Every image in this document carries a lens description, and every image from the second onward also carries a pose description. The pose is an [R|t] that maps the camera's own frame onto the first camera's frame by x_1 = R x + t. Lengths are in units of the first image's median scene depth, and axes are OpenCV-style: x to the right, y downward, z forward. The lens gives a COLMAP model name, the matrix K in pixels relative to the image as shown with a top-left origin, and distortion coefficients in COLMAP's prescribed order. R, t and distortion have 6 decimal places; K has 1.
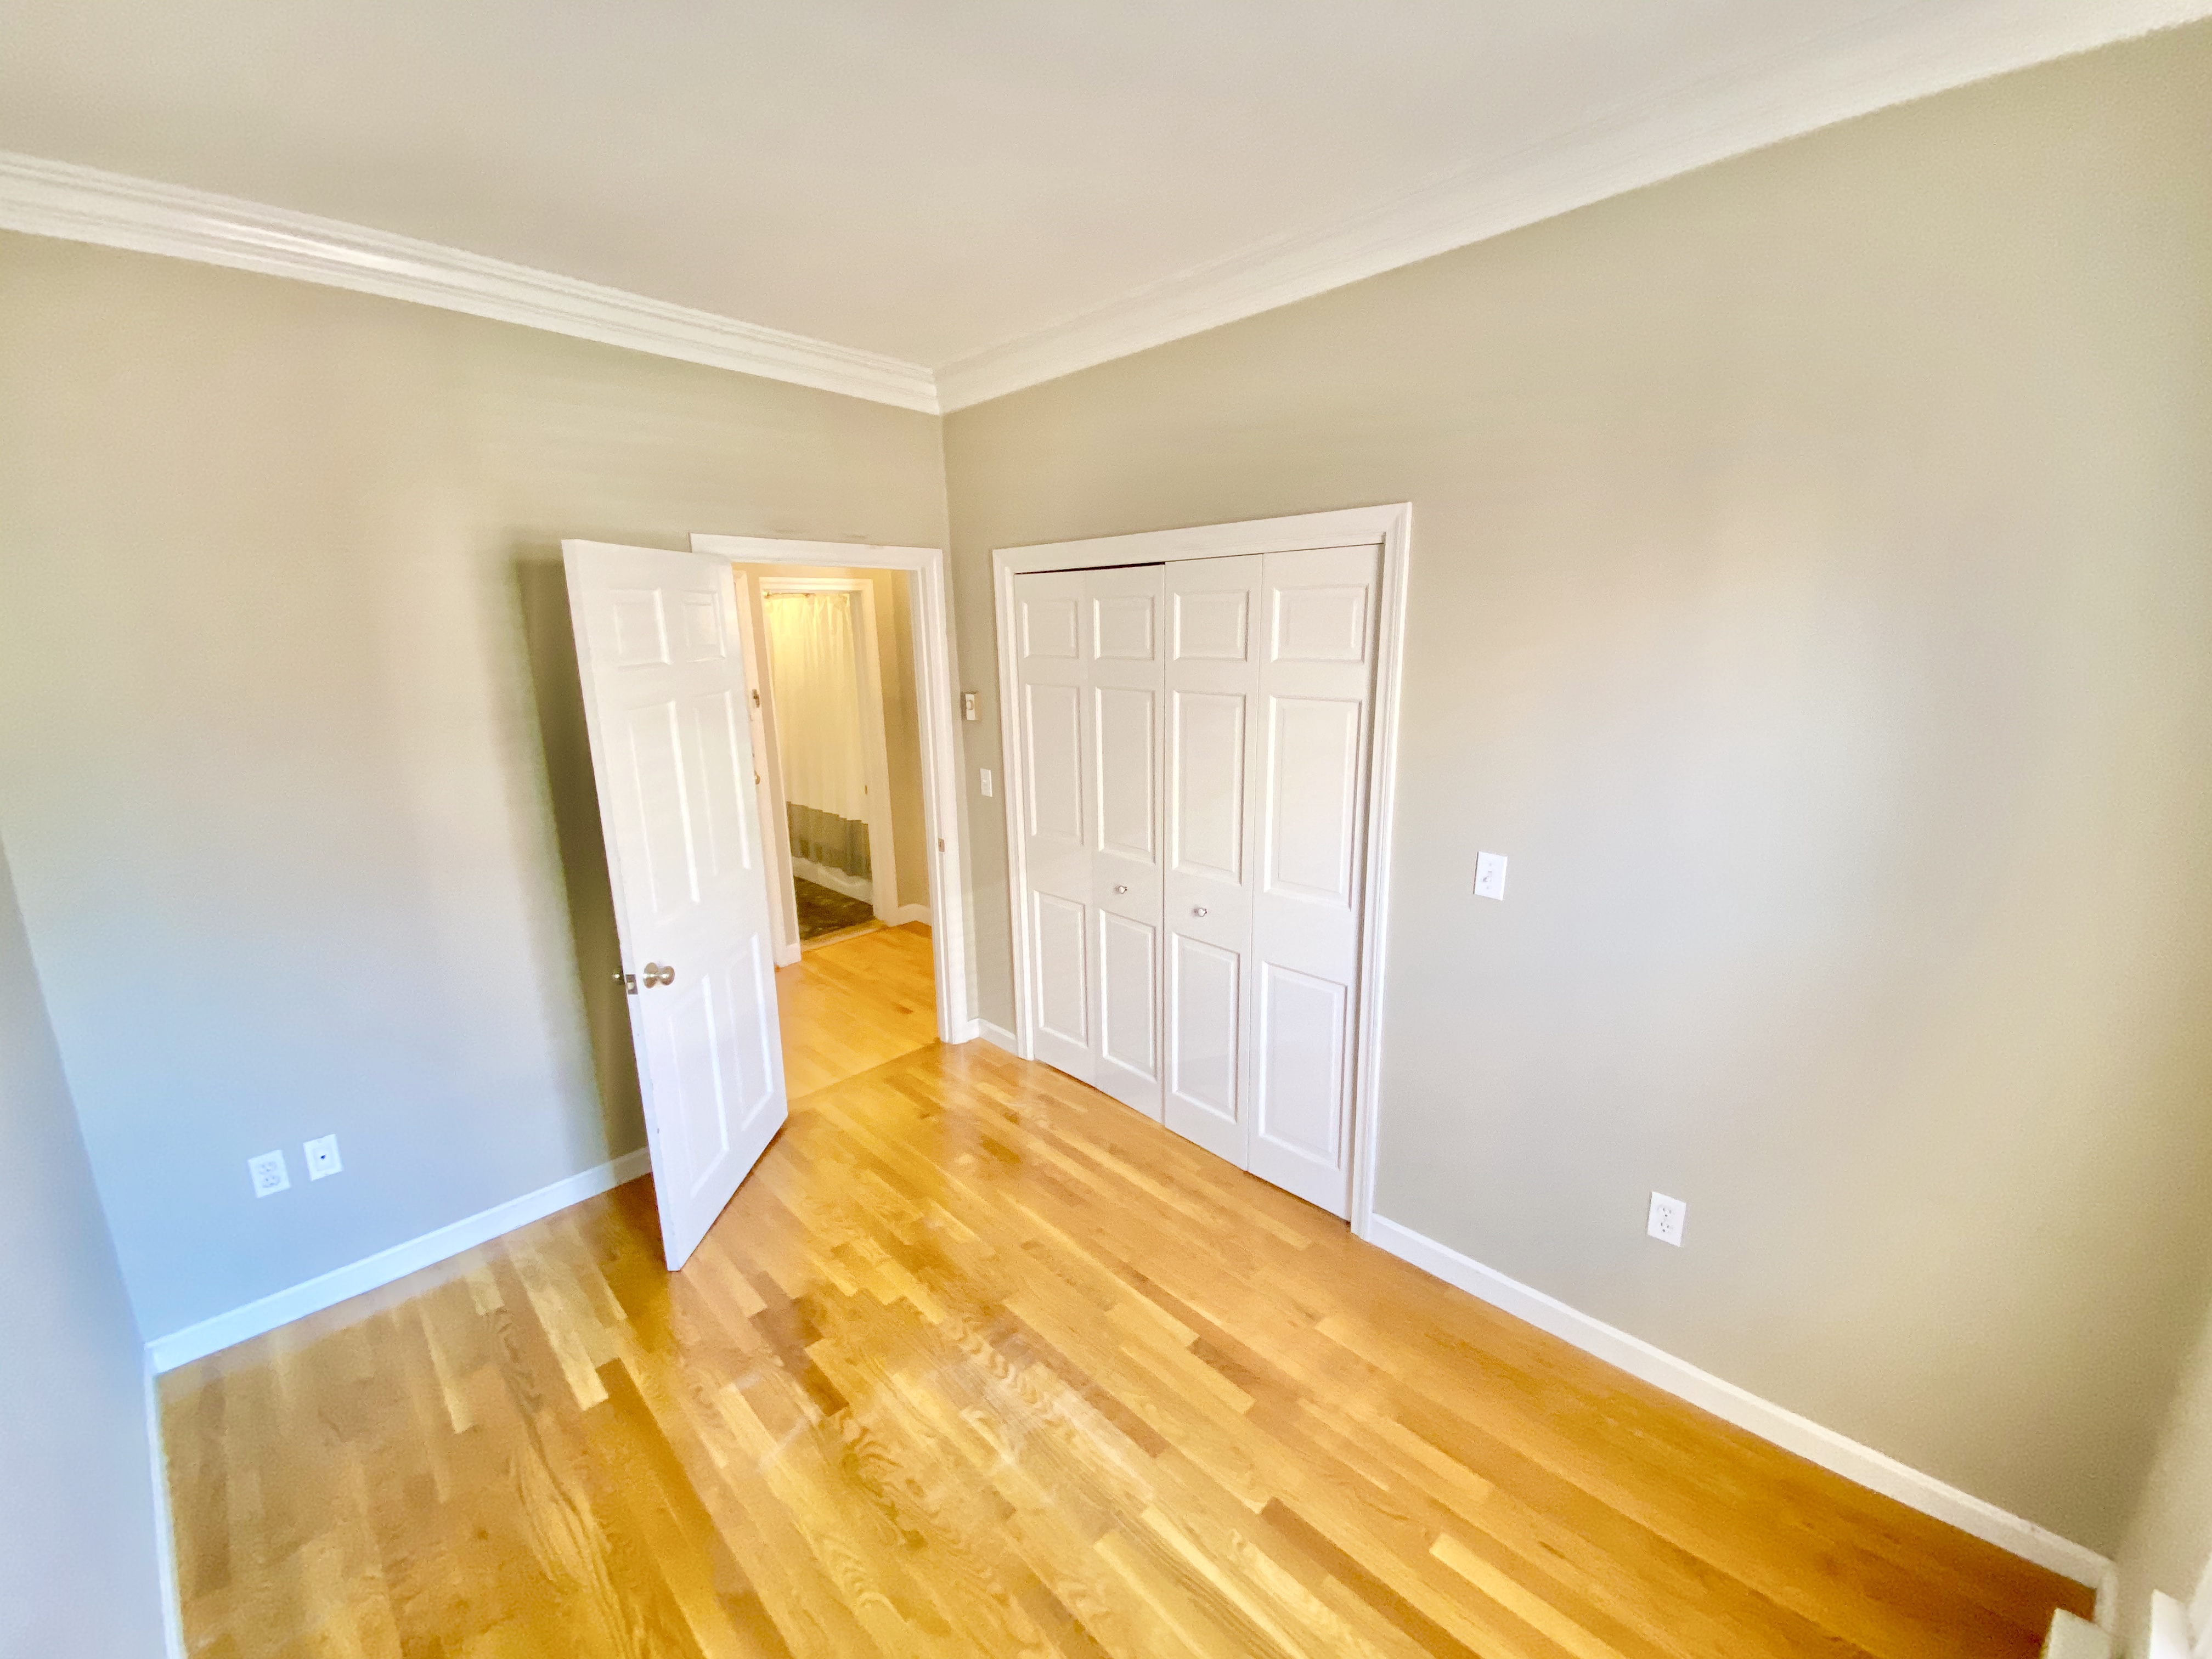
lens RADIAL K [[905.9, 0, 1103.6], [0, 905.9, 822.8], [0, 0, 1]] dist [0.001527, -0.010097]
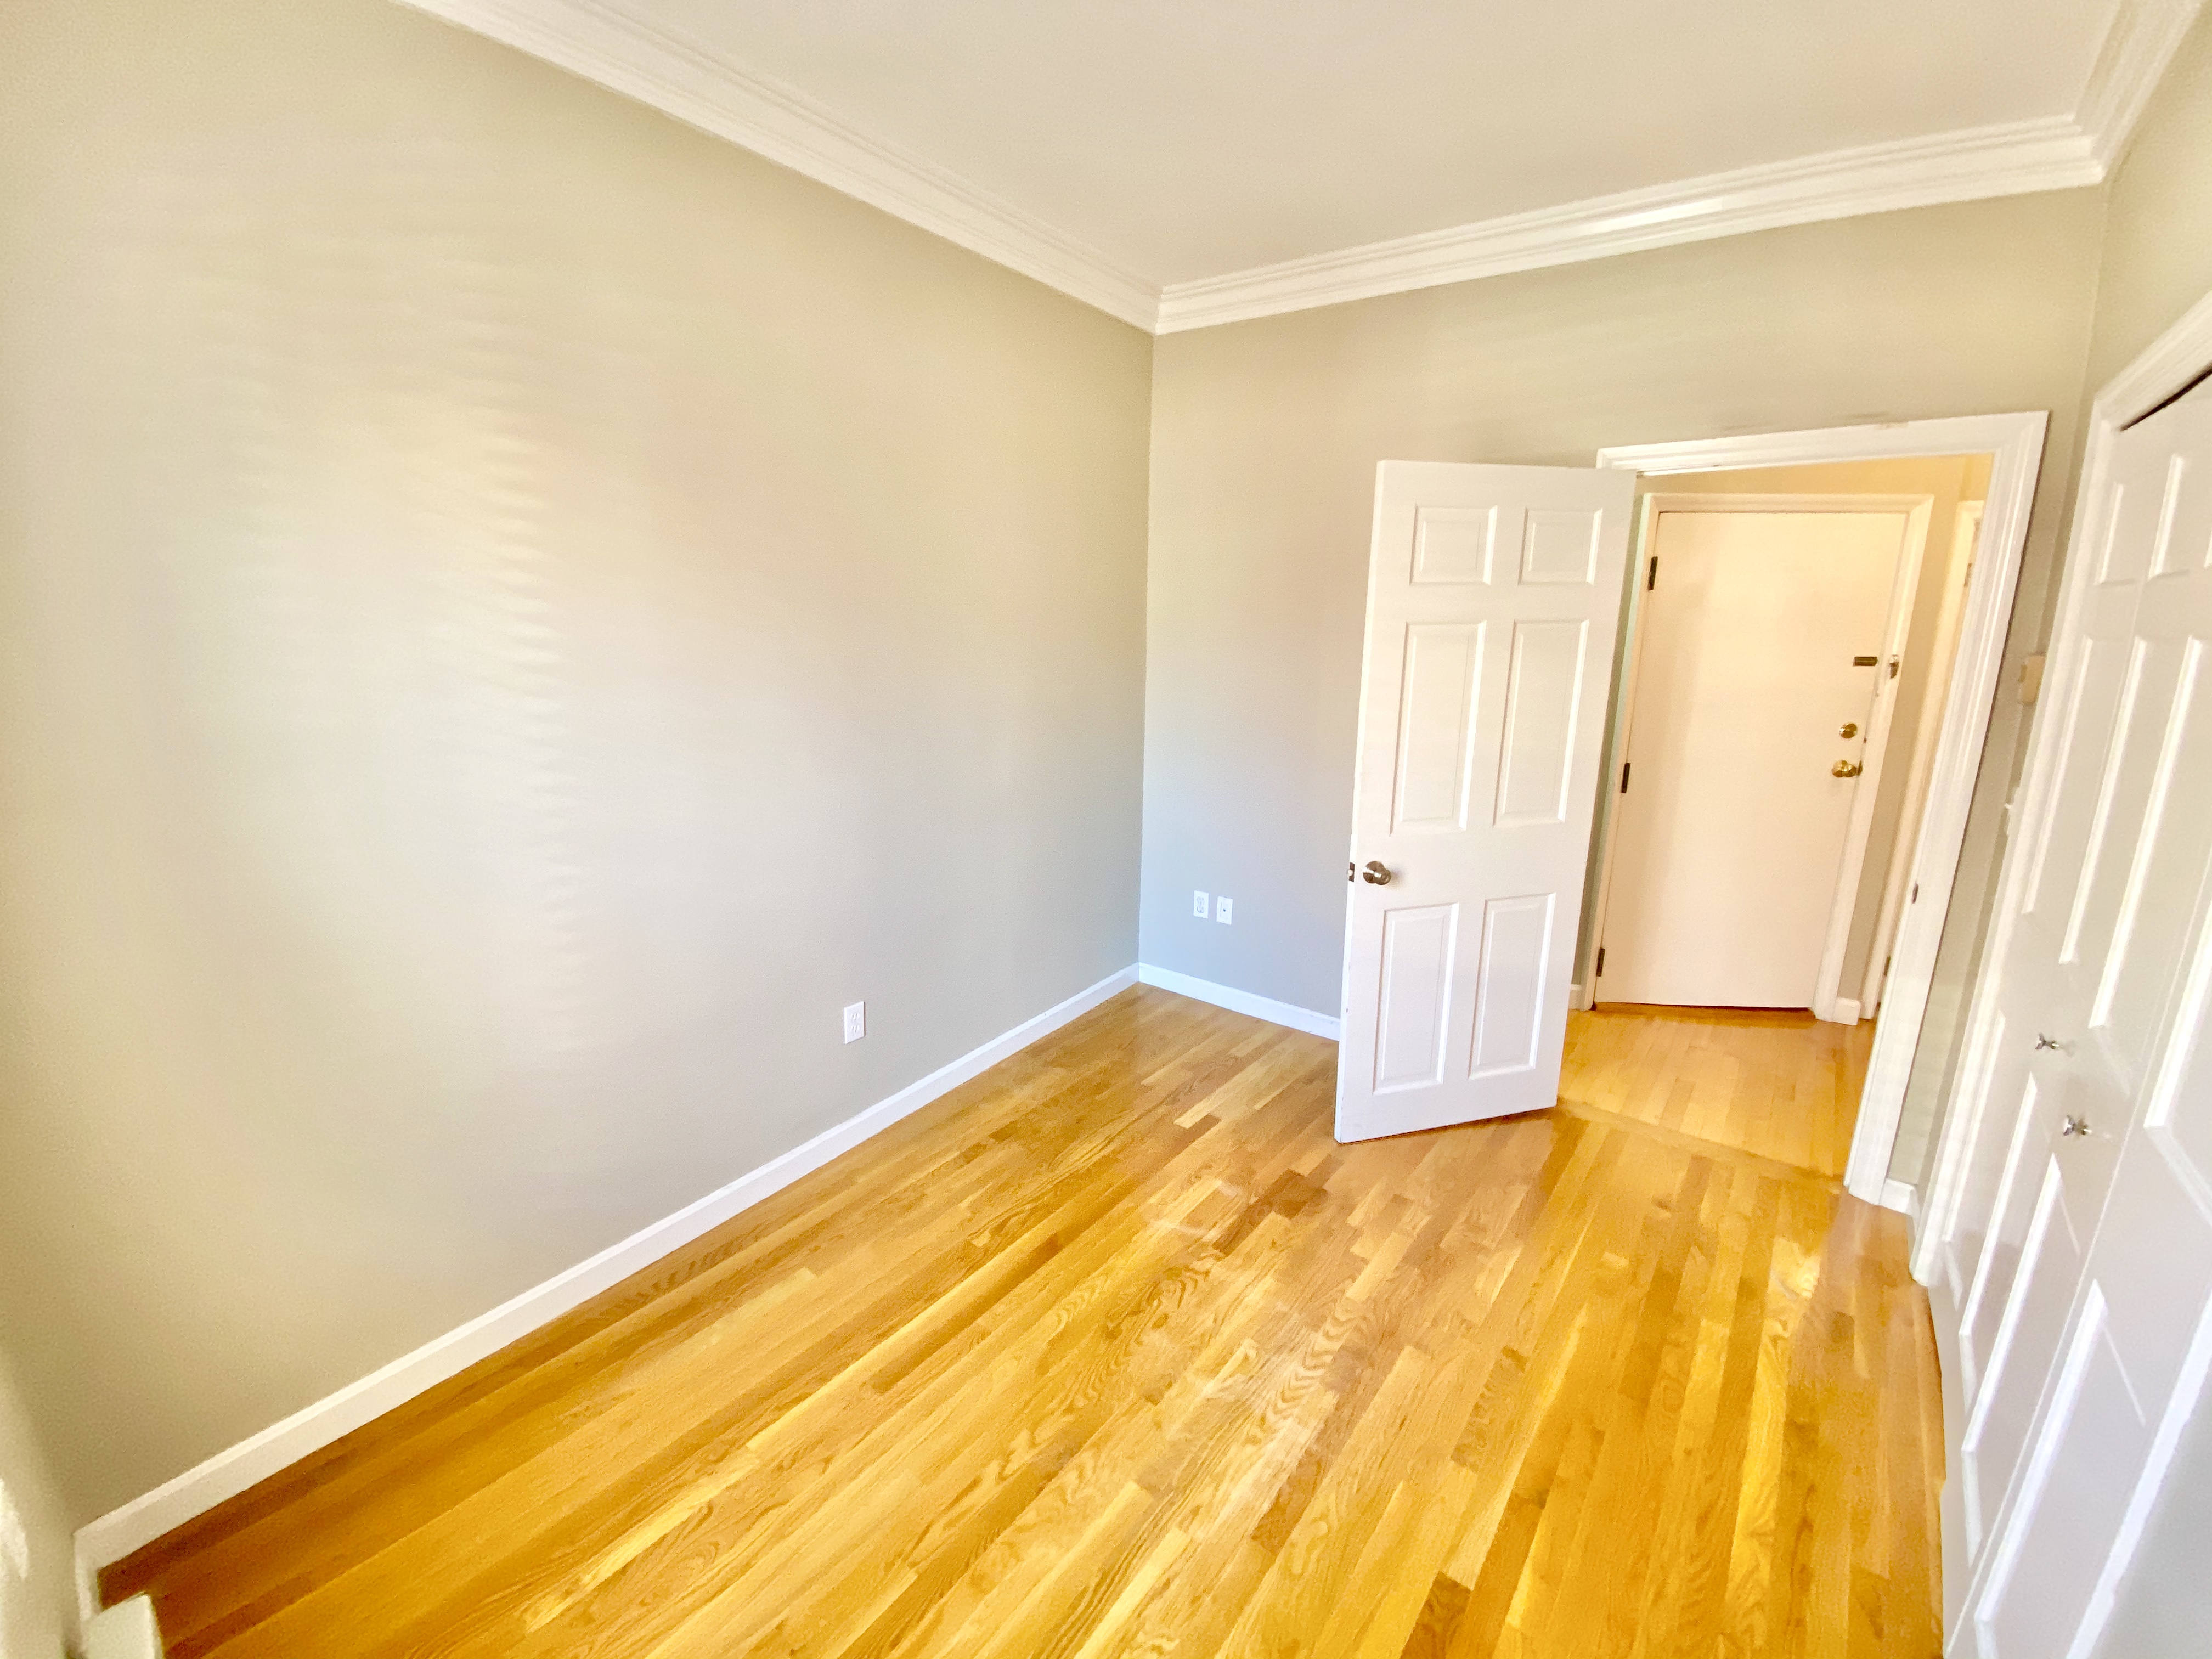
lens RADIAL K [[905.9, 0, 1103.6], [0, 905.9, 822.8], [0, 0, 1]] dist [0.001527, -0.010097]
pose [[0.122760, 0.240552, -0.962842, 0.628561], [-0.233766, 0.949891, 0.207511, -0.041299], [0.964512, 0.199605, 0.172841, 0.571292]]
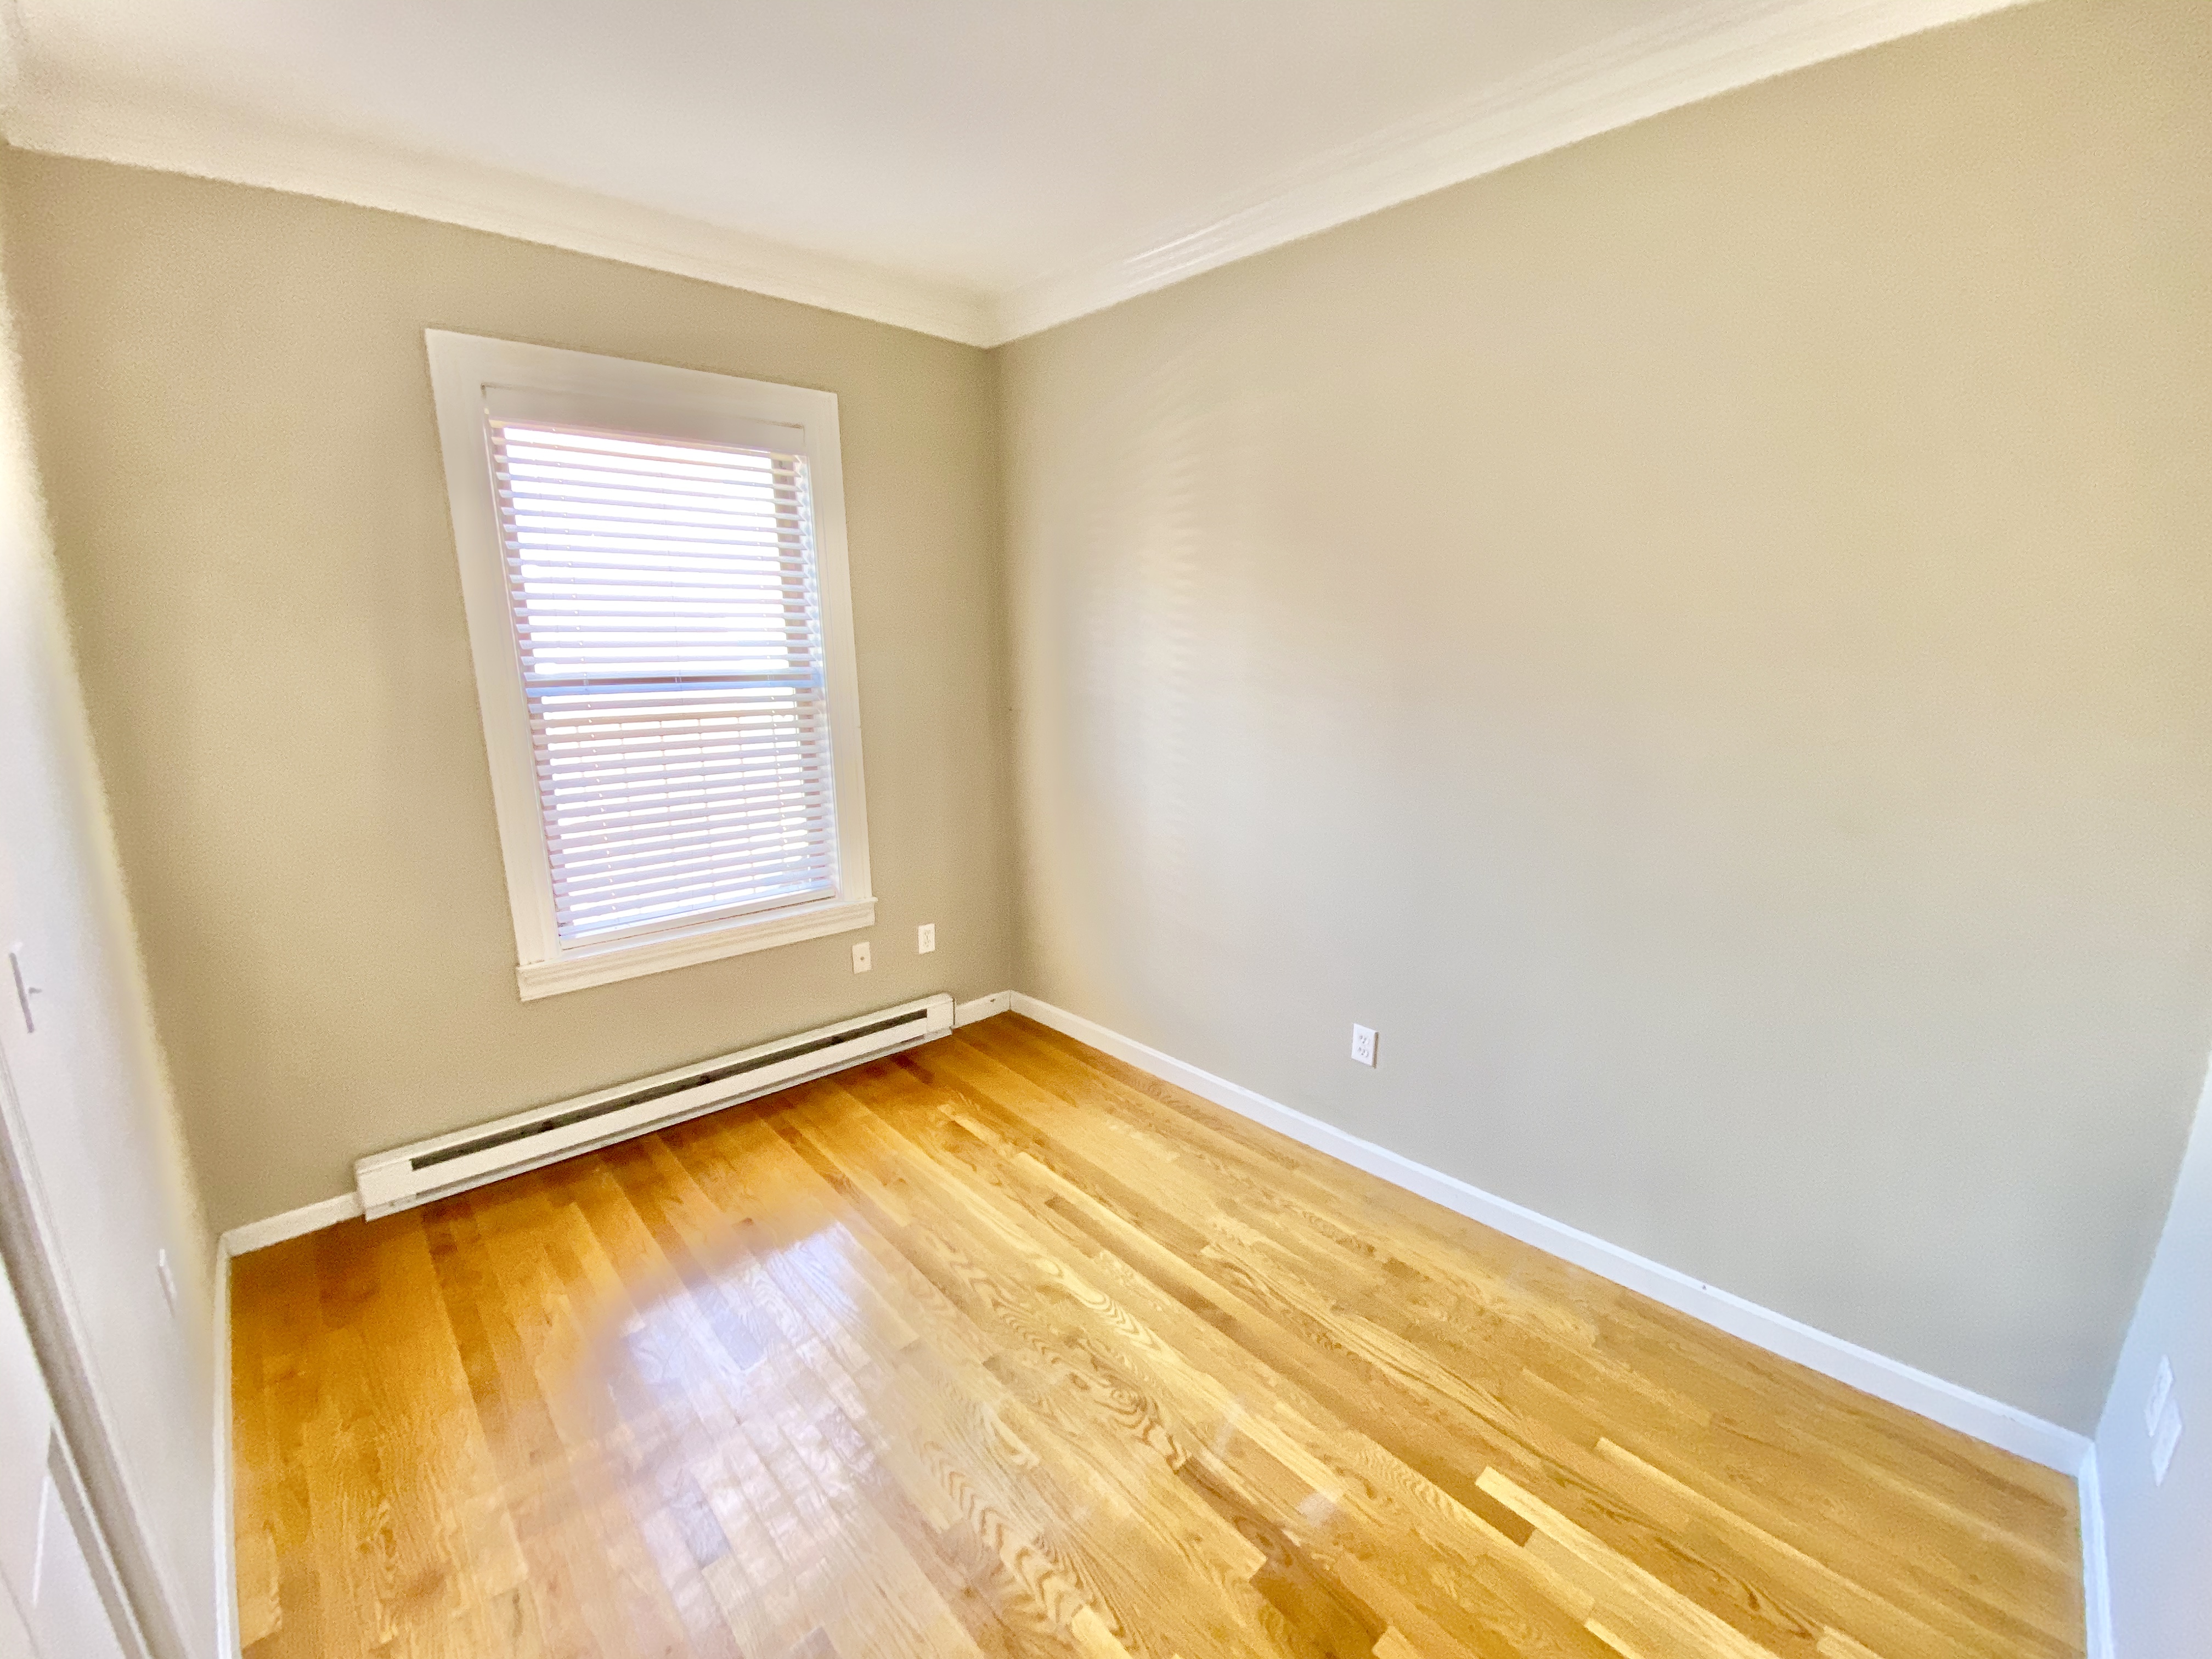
lens RADIAL K [[905.9, 0, 1103.6], [0, 905.9, 822.8], [0, 0, 1]] dist [0.001527, -0.010097]
pose [[-0.999458, 0.017583, 0.027828, -0.254381], [0.028113, 0.895693, 0.443783, -0.271449], [-0.017122, 0.444325, -0.895702, 1.501581]]
